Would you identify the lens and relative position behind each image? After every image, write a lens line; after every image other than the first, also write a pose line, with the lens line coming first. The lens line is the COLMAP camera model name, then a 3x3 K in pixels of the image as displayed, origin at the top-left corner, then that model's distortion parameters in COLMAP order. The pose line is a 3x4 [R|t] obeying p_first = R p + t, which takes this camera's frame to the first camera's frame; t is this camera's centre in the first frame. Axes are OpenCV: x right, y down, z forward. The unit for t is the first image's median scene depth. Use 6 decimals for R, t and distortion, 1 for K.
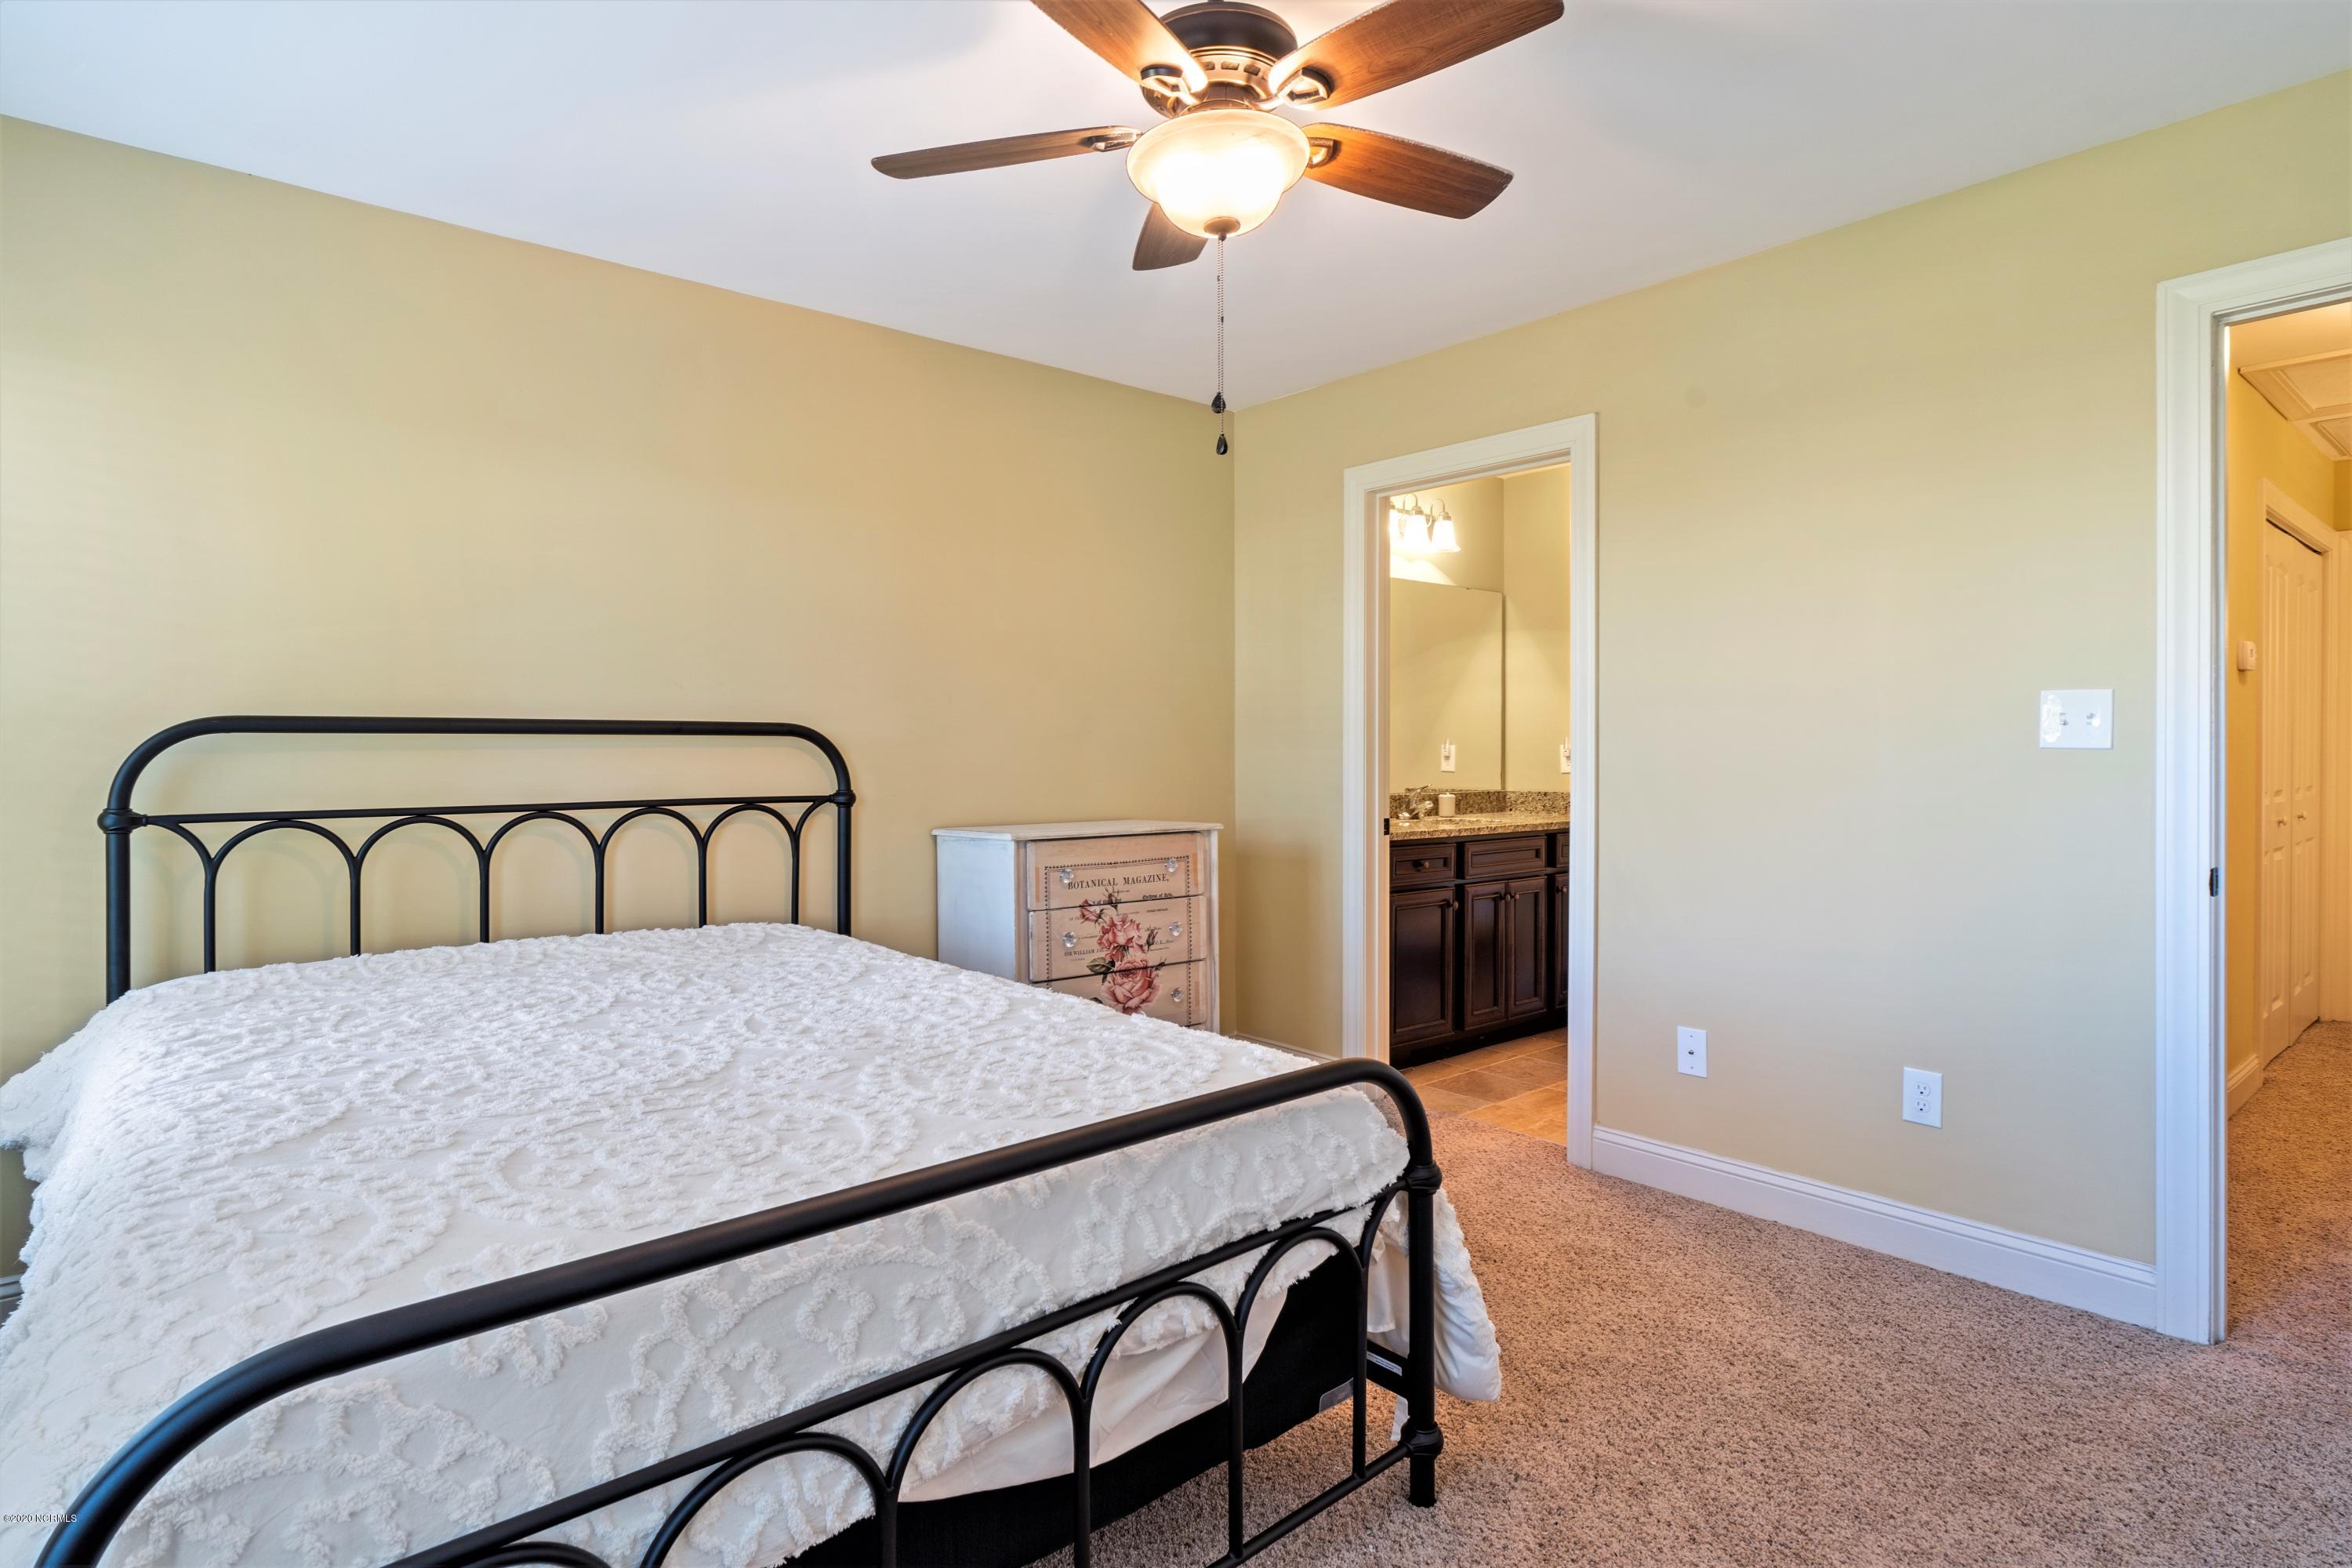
lens RADIAL K [[1228.3, 0, 1187.2], [0, 1228.3, 801.0], [0, 0, 1]] dist [-0.011911, 0.000271]
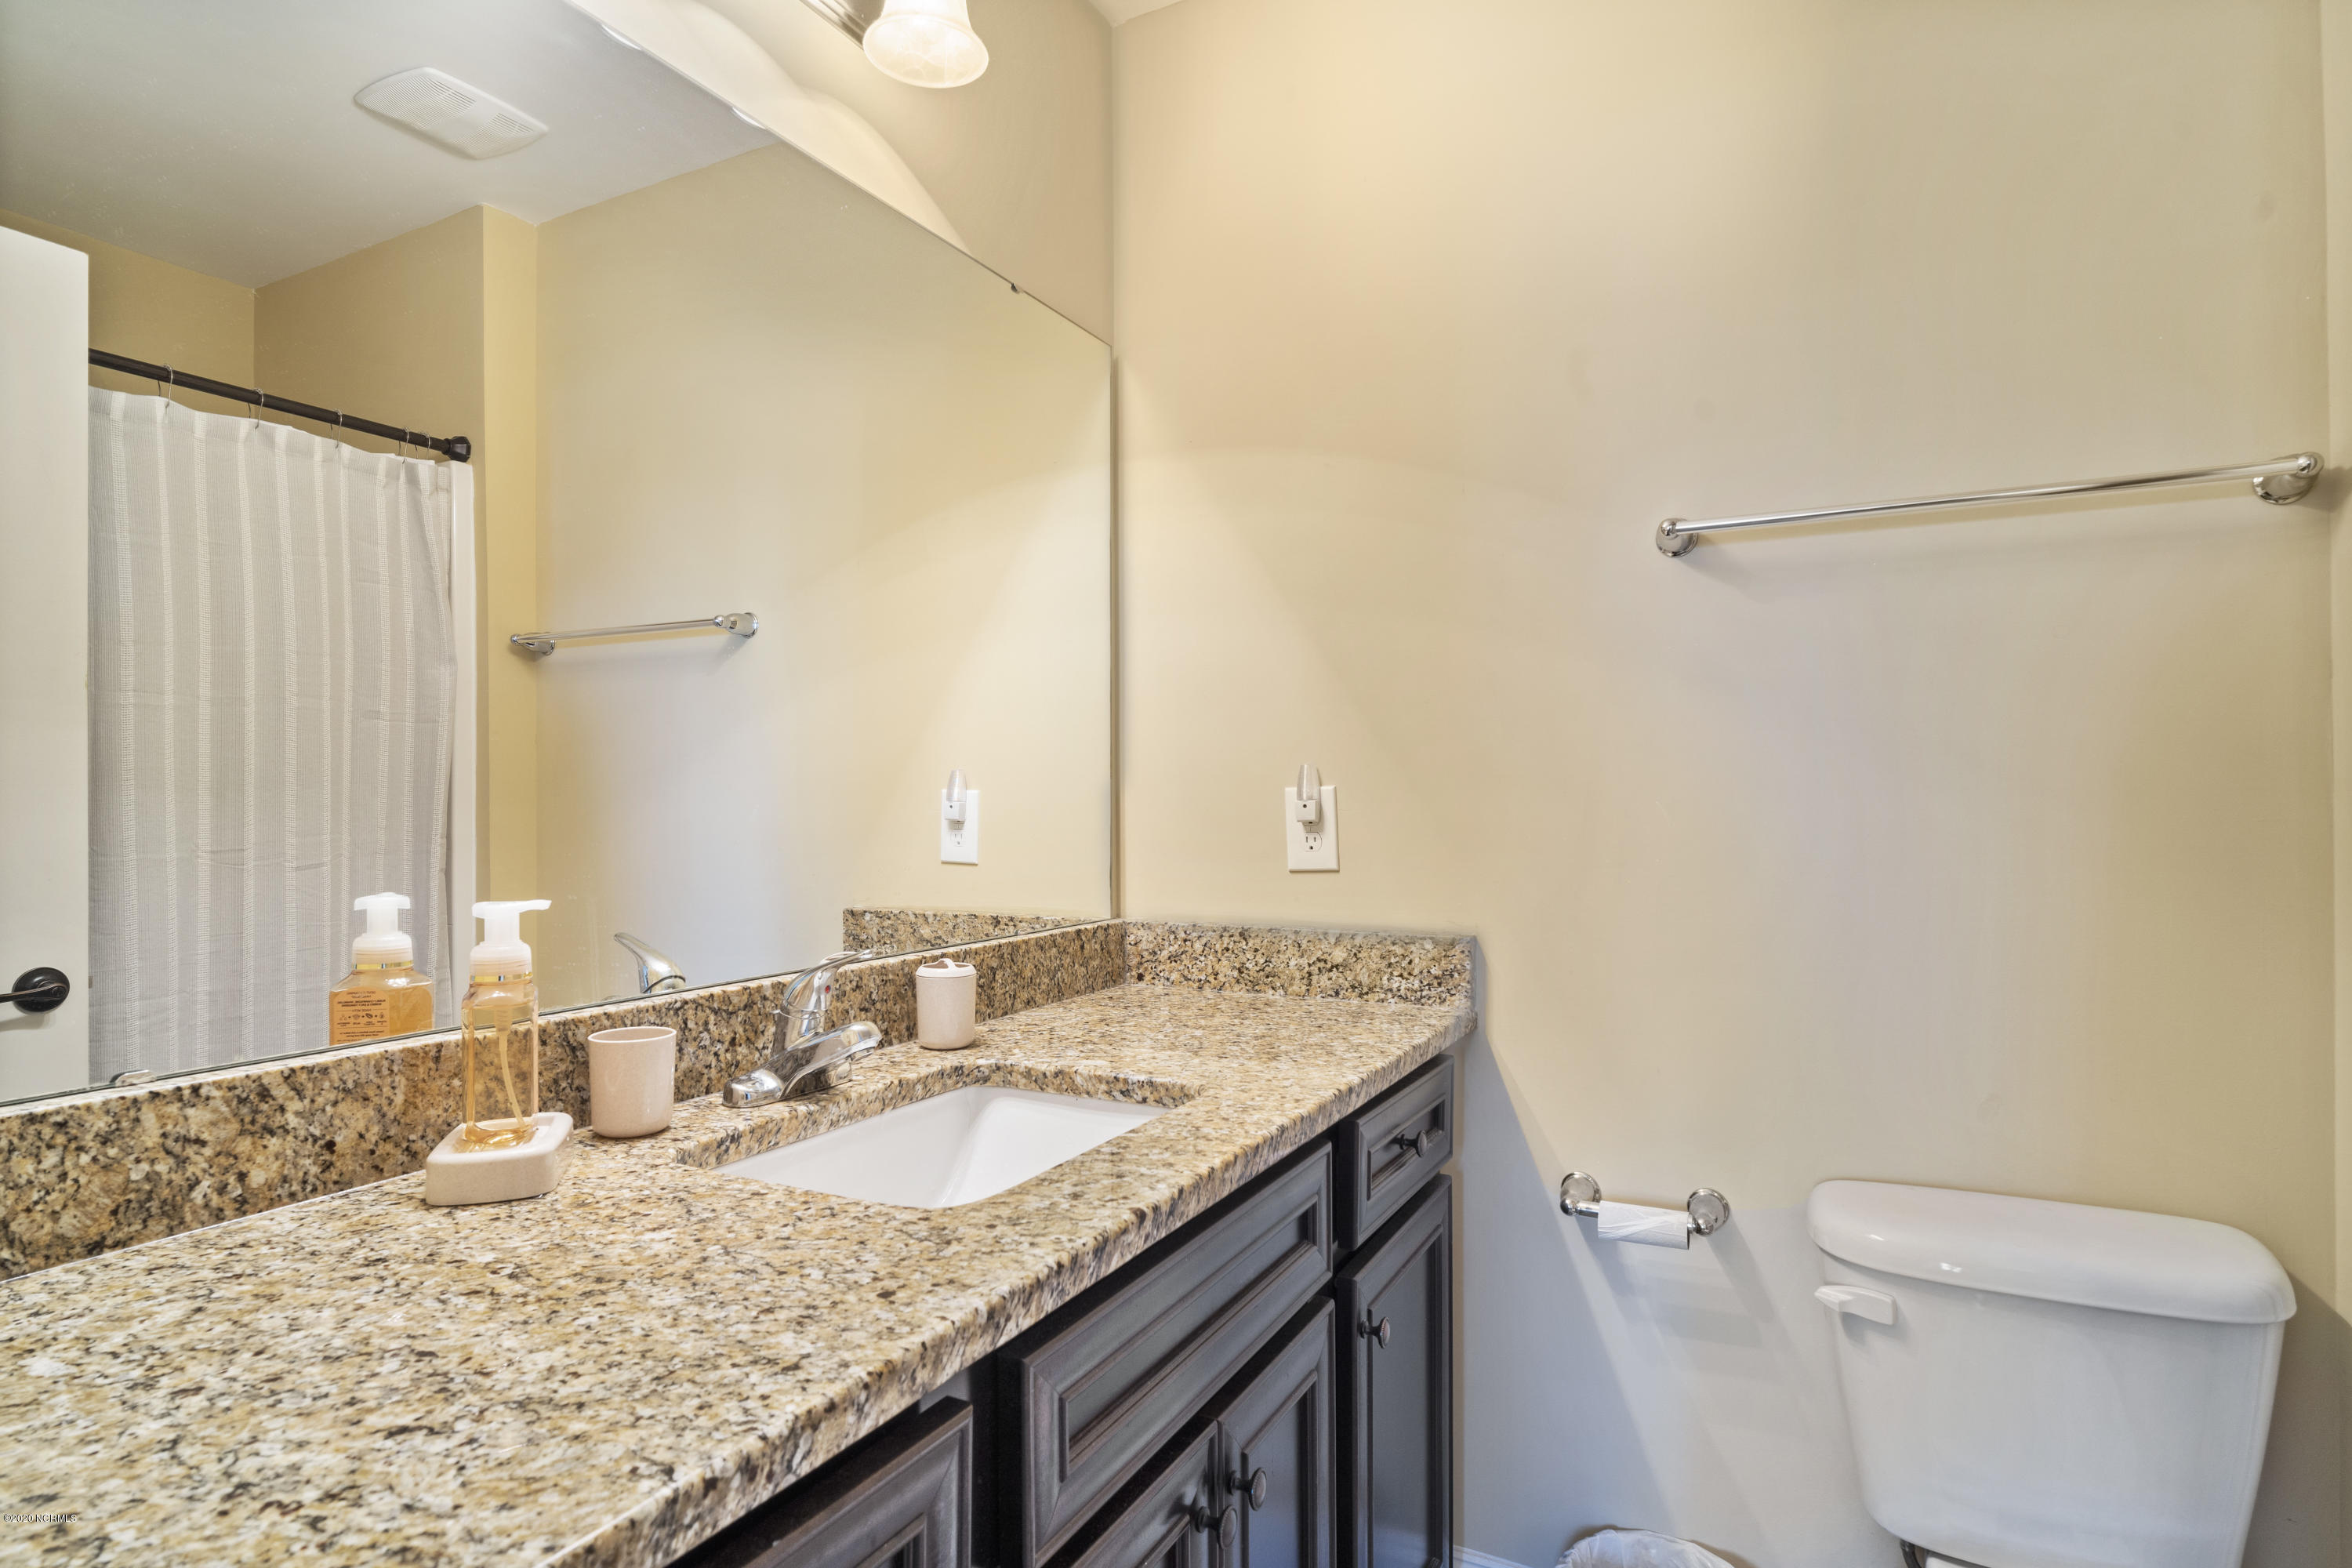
lens RADIAL K [[1252.8, 0, 1181.4], [0, 1252.8, 762.9], [0, 0, 1]] dist [-0.002065, 0.000157]
pose [[0.934314, 0.008822, 0.356341, 0.152425], [0.015263, 0.997787, -0.064720, -0.030210], [-0.356123, 0.065908, 0.932112, 0.680040]]
